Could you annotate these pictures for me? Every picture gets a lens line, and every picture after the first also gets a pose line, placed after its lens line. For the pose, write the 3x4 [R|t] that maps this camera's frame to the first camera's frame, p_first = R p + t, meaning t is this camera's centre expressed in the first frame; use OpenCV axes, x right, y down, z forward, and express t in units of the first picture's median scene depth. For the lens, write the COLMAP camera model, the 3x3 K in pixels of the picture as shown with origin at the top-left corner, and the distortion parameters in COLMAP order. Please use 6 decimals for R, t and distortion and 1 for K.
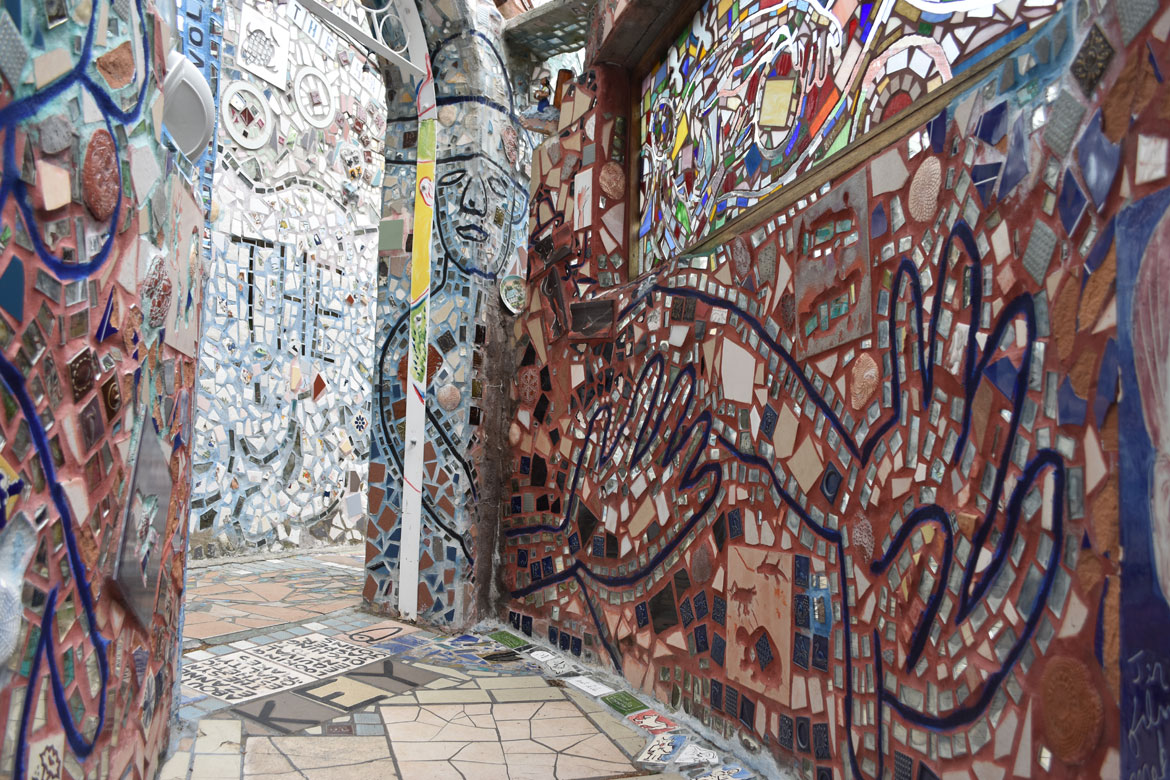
lens RADIAL K [[915.4, 0, 583.2], [0, 915.4, 409.3], [0, 0, 1]] dist [-0.083254, 0.011142]
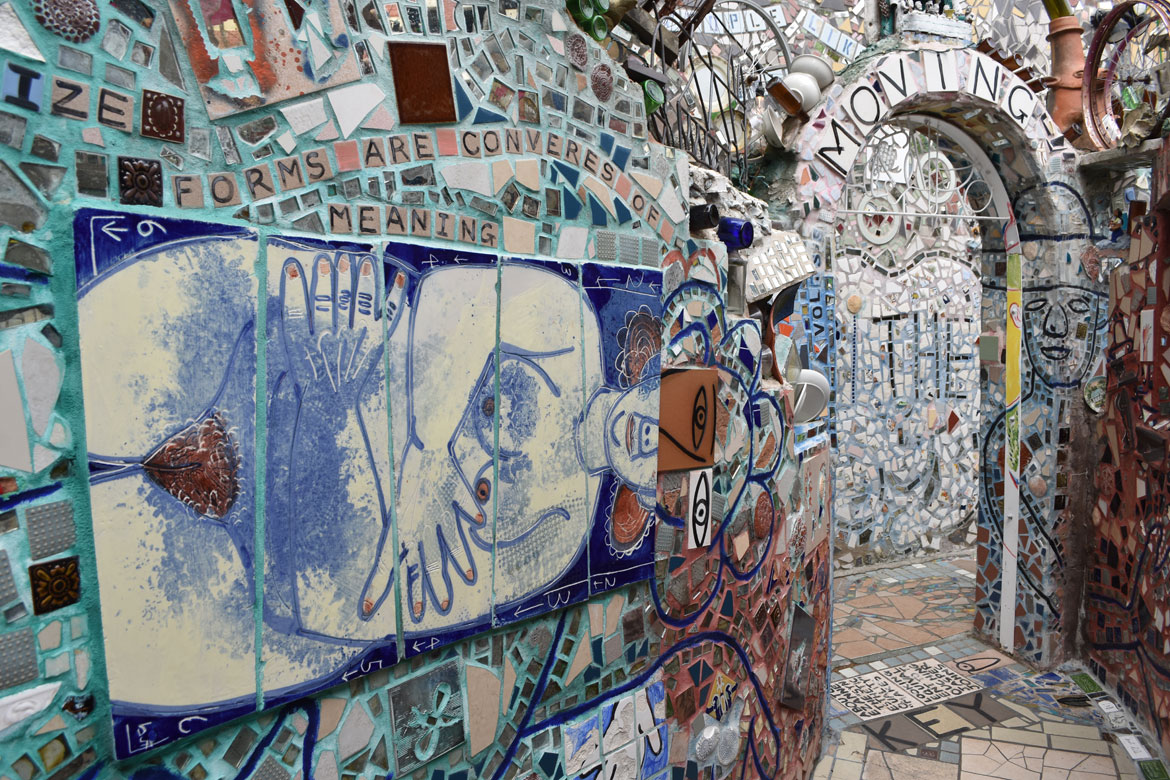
lens RADIAL K [[915.4, 0, 583.2], [0, 915.4, 409.3], [0, 0, 1]] dist [-0.083254, 0.011142]
pose [[0.742641, 0.011129, -0.669598, 0.207068], [0.085079, 0.990193, 0.110817, -0.301569], [0.664264, -0.139266, 0.734410, -0.289877]]
